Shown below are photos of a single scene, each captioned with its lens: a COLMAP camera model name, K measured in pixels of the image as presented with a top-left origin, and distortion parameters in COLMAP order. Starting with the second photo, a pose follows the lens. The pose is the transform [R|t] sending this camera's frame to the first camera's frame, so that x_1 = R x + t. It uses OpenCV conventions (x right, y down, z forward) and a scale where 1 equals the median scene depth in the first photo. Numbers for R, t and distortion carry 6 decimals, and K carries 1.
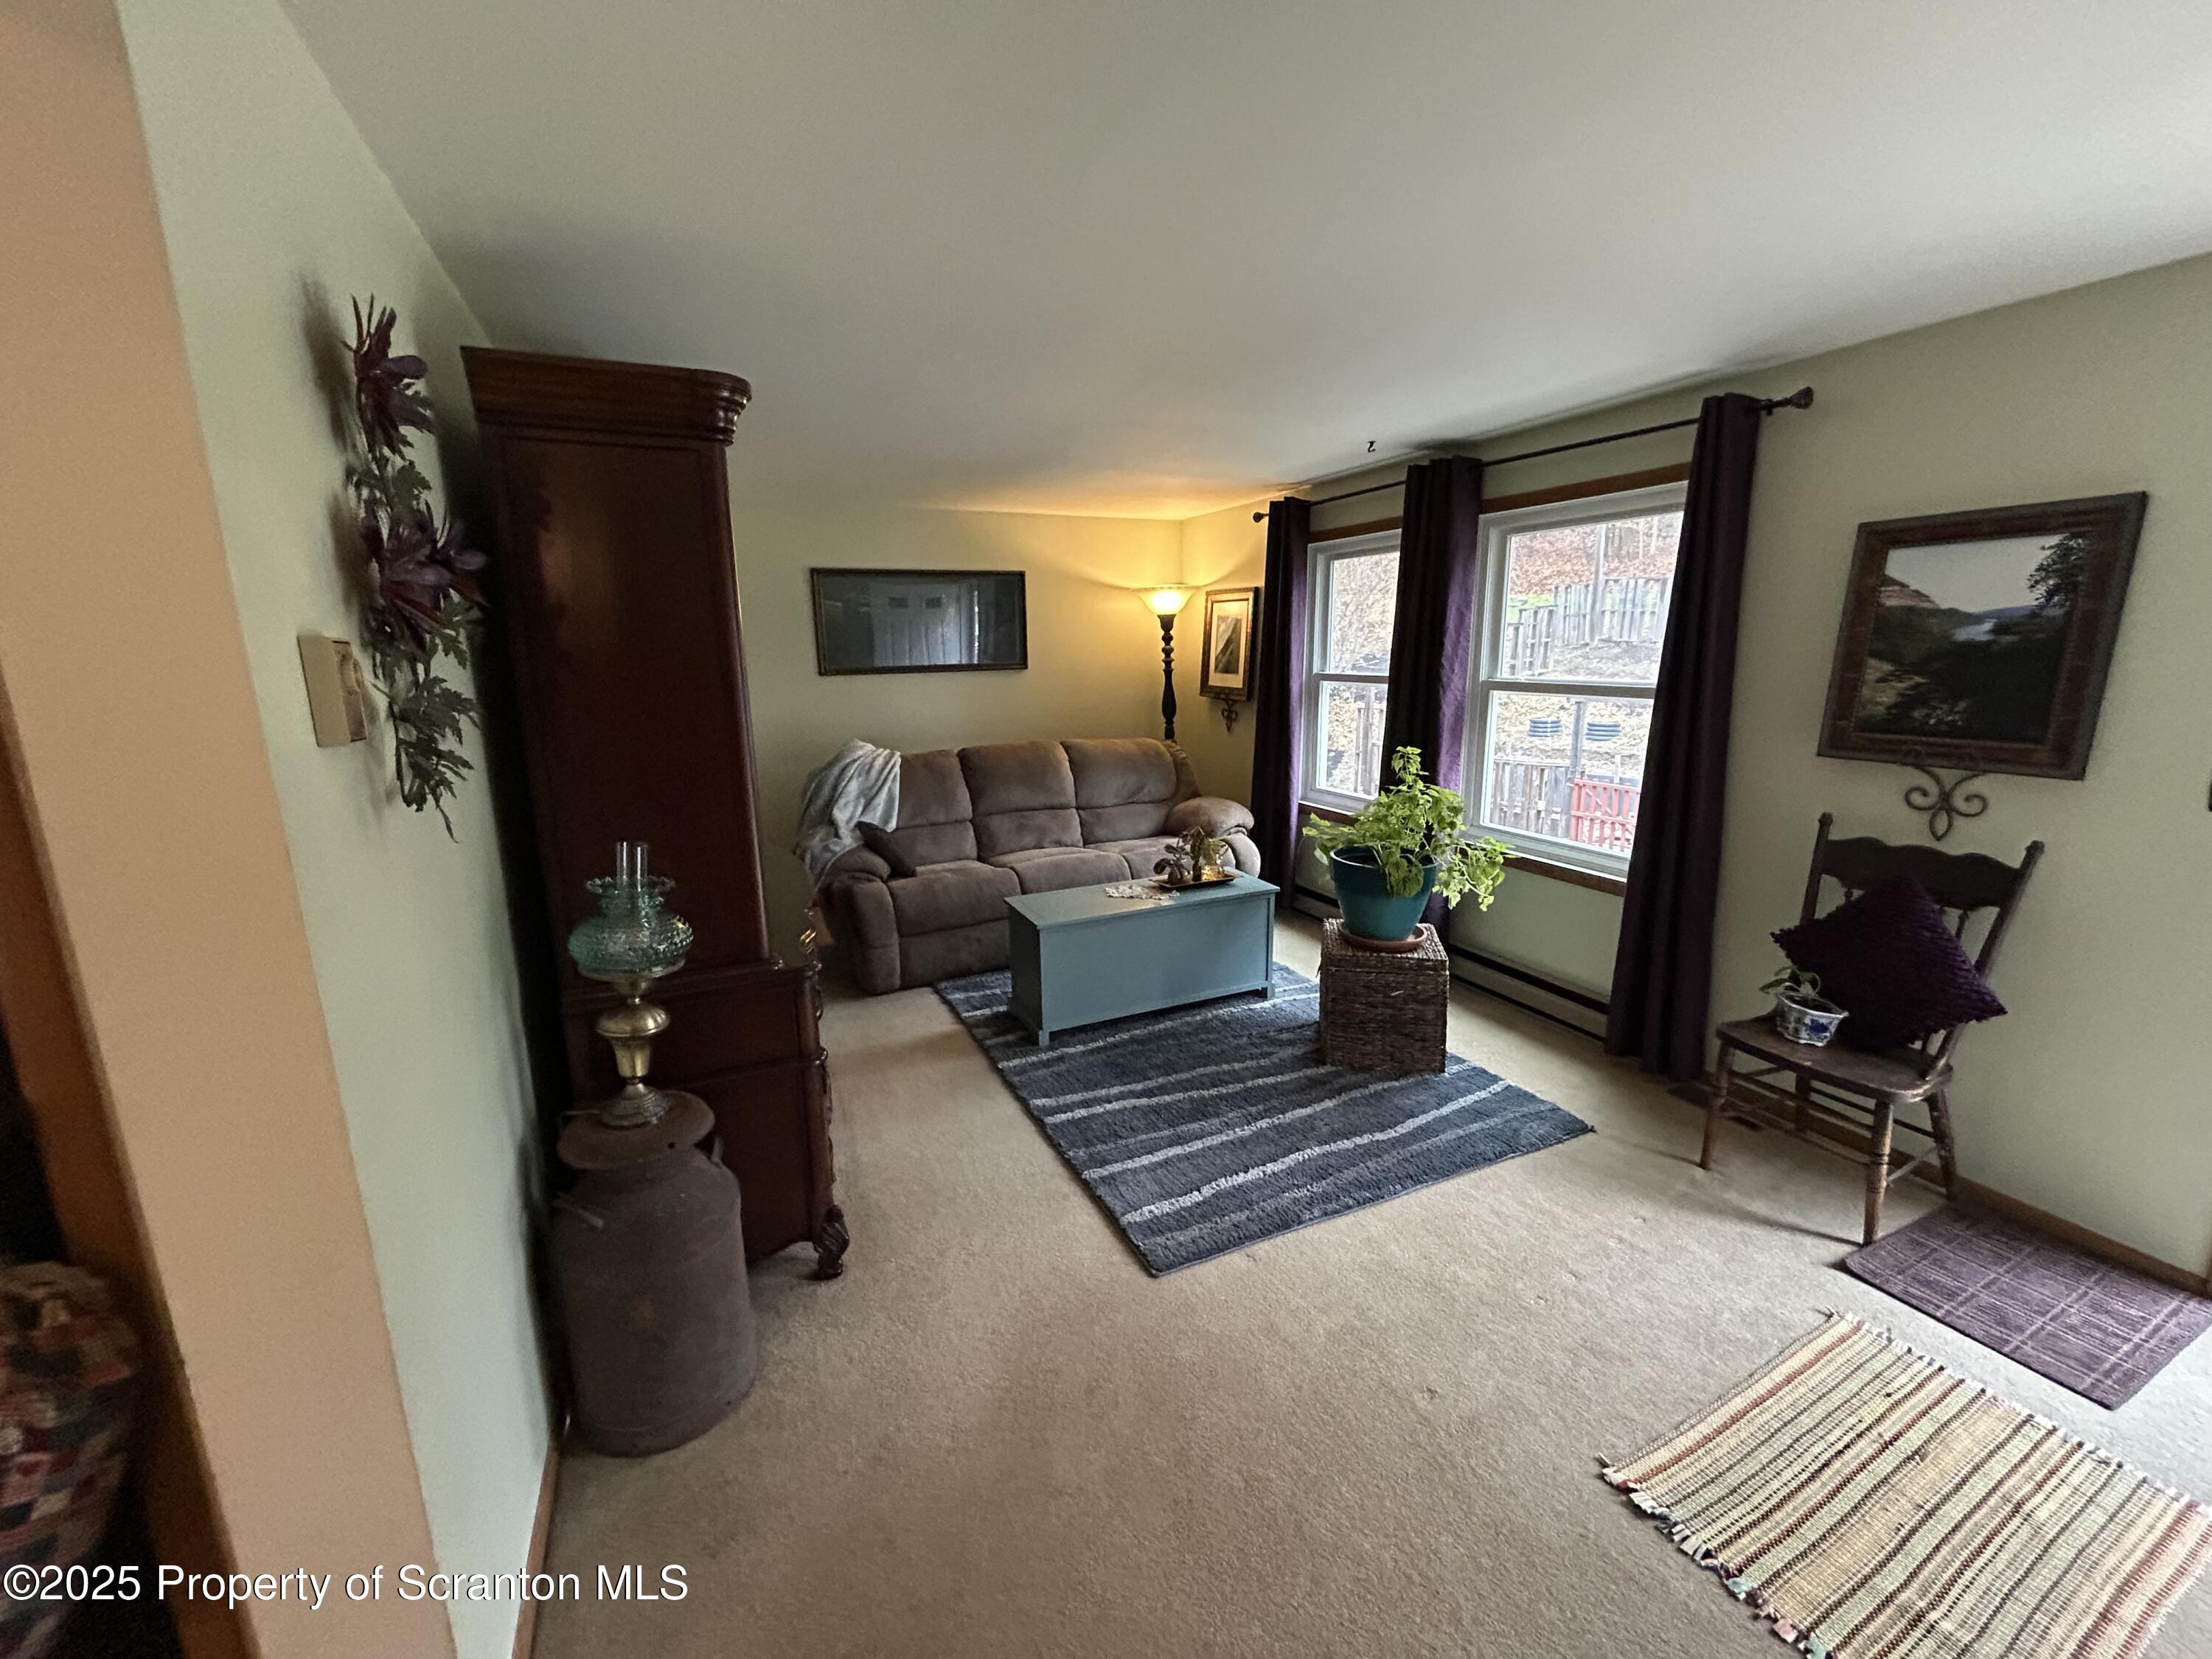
lens RADIAL K [[894.3, 0, 1095.6], [0, 894.3, 831.8], [0, 0, 1]] dist [-0.008025, 0.002572]
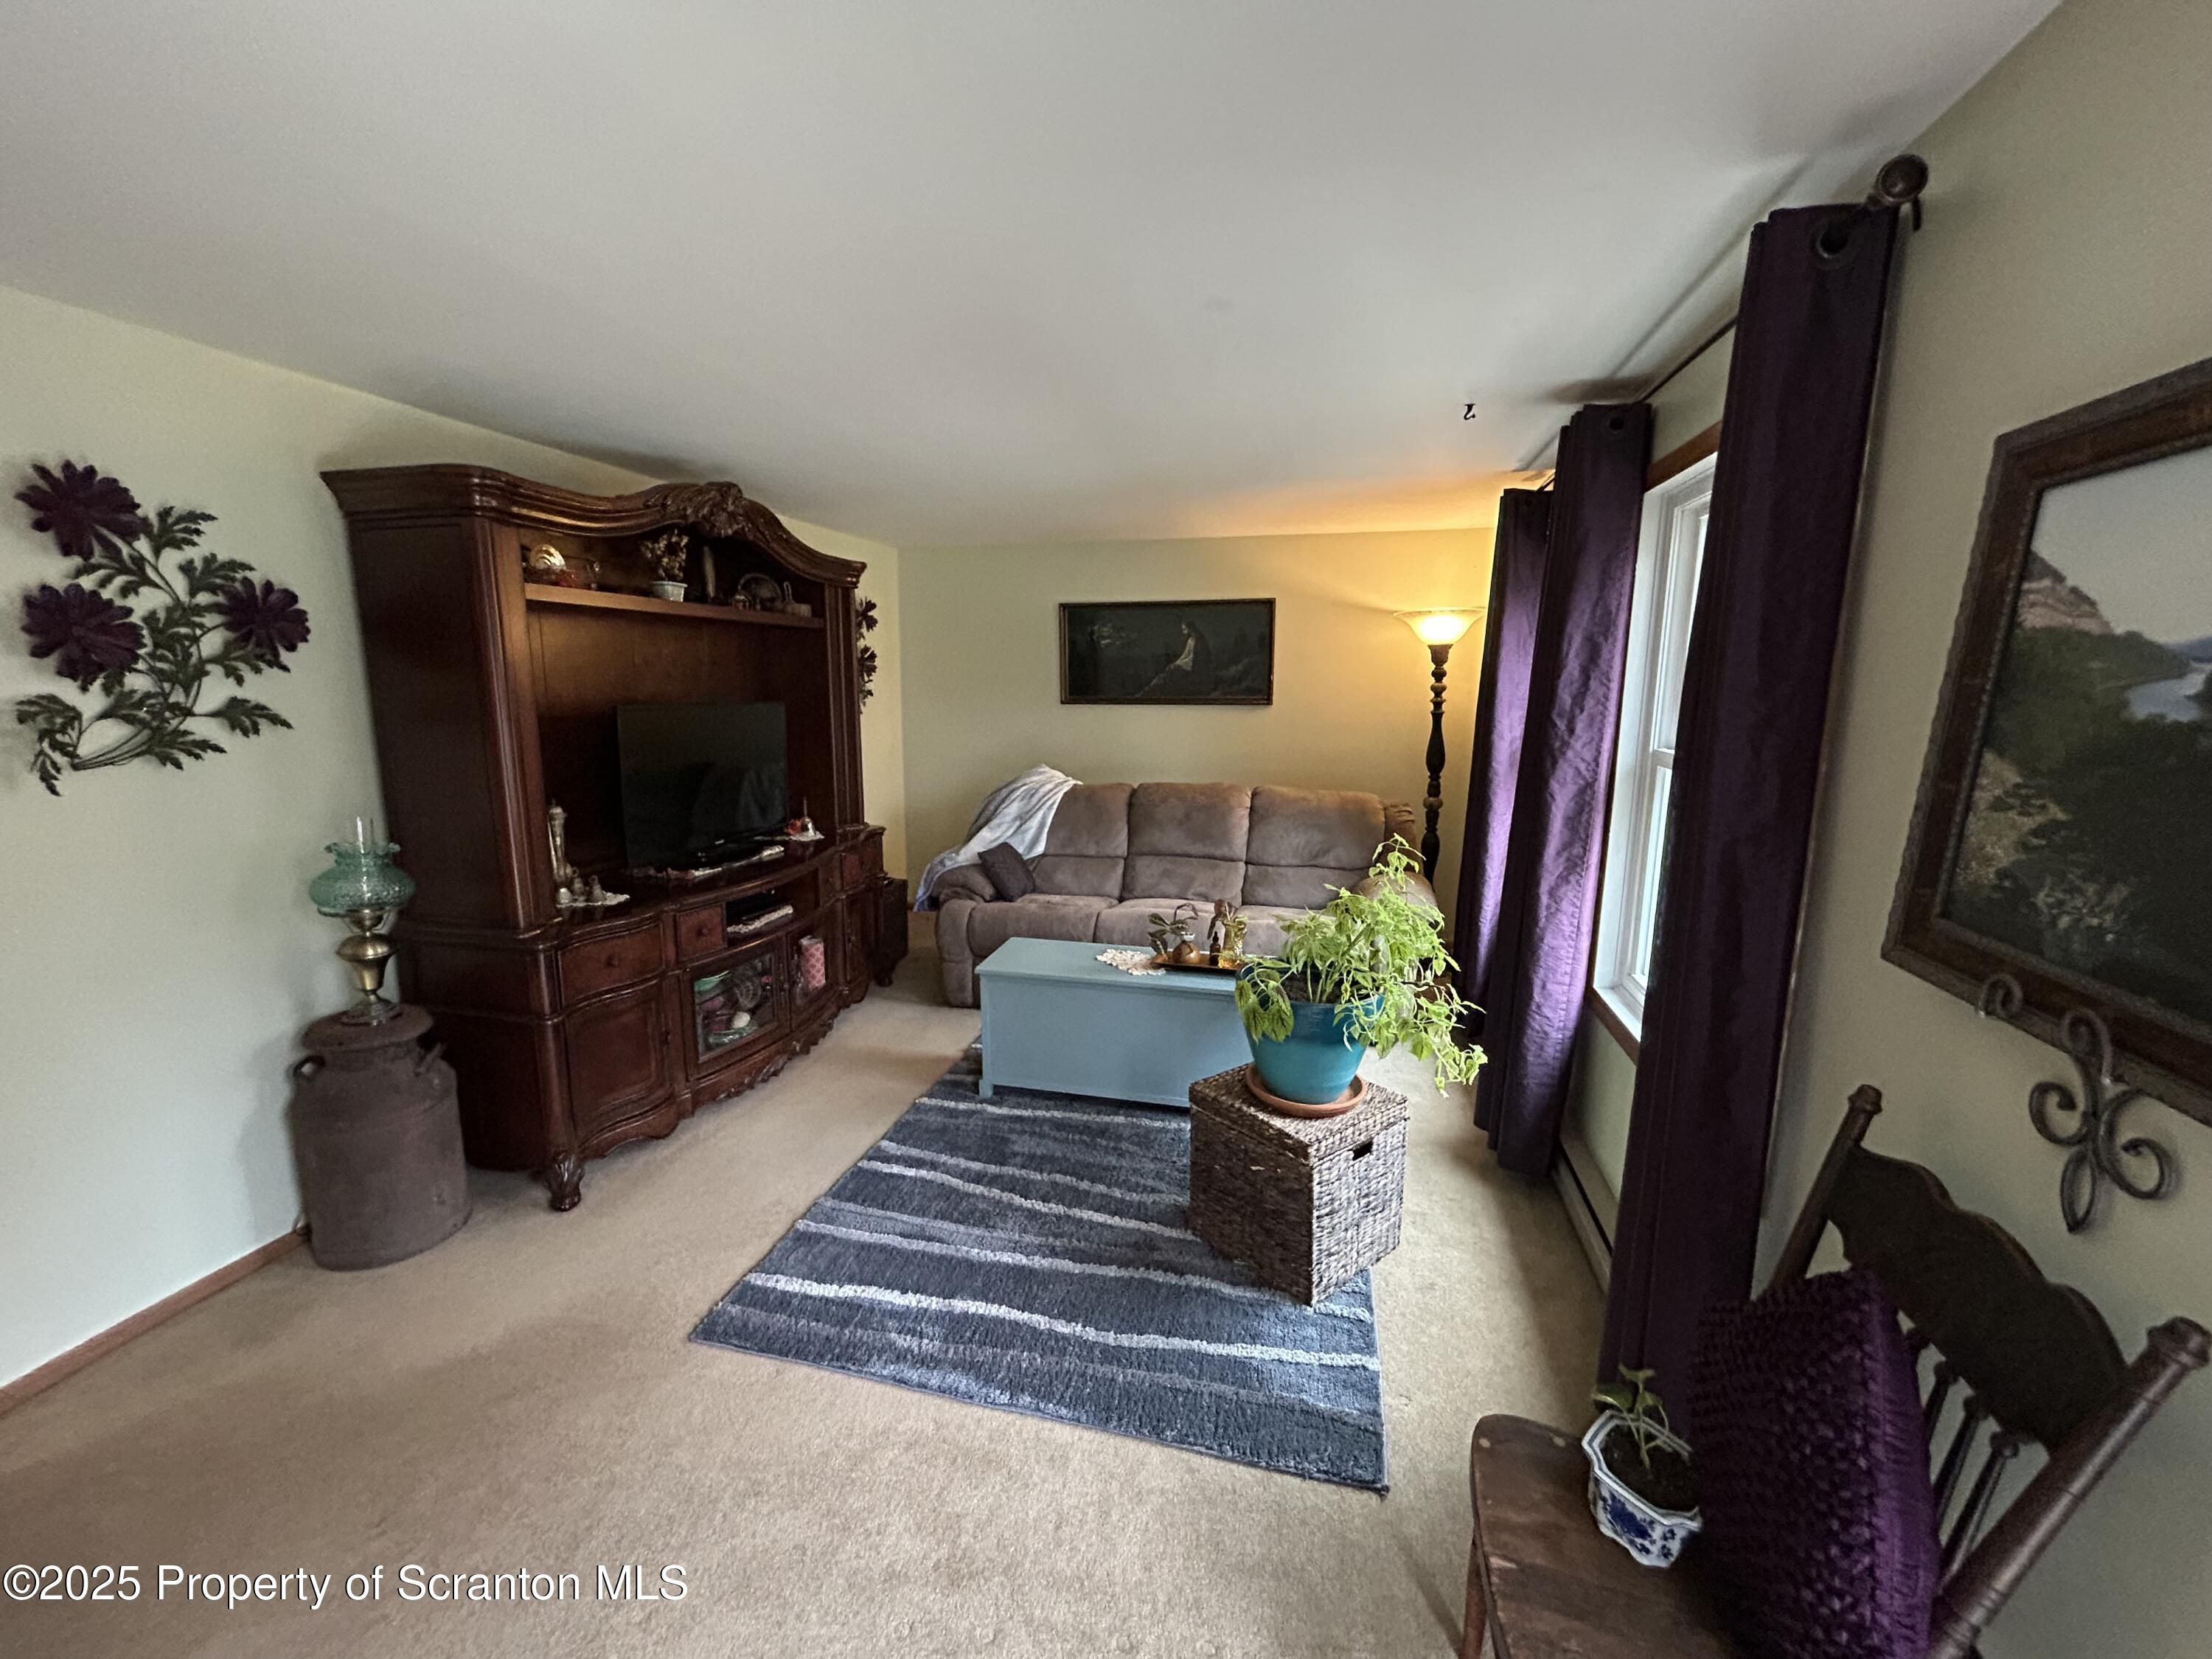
lens RADIAL K [[894.3, 0, 1098.9], [0, 894.3, 830.2], [0, 0, 1]] dist [-0.008025, 0.002572]
pose [[0.778420, 0.124500, -0.615274, 0.649819], [-0.143939, 0.989421, 0.018102, -0.084827], [0.611019, 0.074471, 0.788106, 0.333612]]
